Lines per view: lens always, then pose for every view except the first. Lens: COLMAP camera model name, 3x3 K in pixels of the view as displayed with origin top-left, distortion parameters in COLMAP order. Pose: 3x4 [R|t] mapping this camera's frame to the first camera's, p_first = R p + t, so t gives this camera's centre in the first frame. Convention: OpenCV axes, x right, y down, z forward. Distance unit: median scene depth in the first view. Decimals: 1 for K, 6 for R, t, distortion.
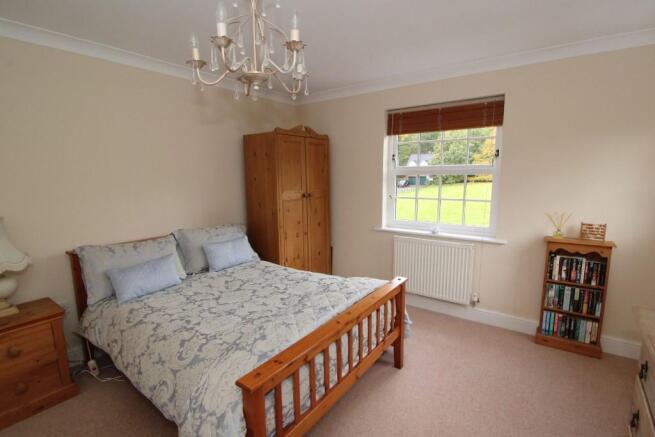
lens RADIAL K [[316.6, 0, 322.9], [0, 316.6, 218.0], [0, 0, 1]] dist [-0.022588, -0.000368]
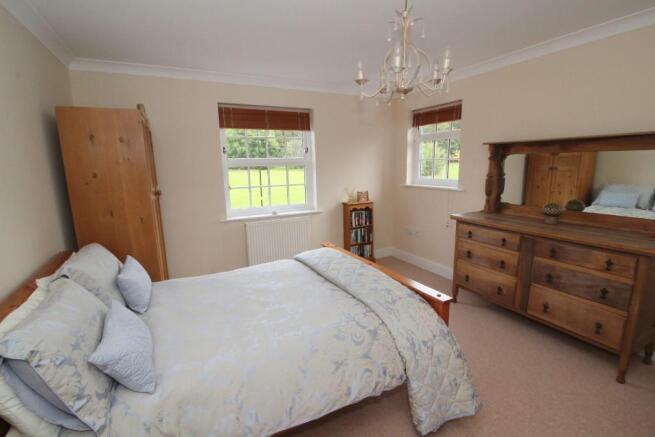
lens RADIAL K [[316.6, 0, 321.0], [0, 316.6, 219.9], [0, 0, 1]] dist [-0.022588, -0.000368]
pose [[0.429215, -0.157856, 0.889301, -0.858180], [0.136143, 0.984666, 0.109075, -0.050225], [-0.892883, 0.074256, 0.444124, 0.393558]]
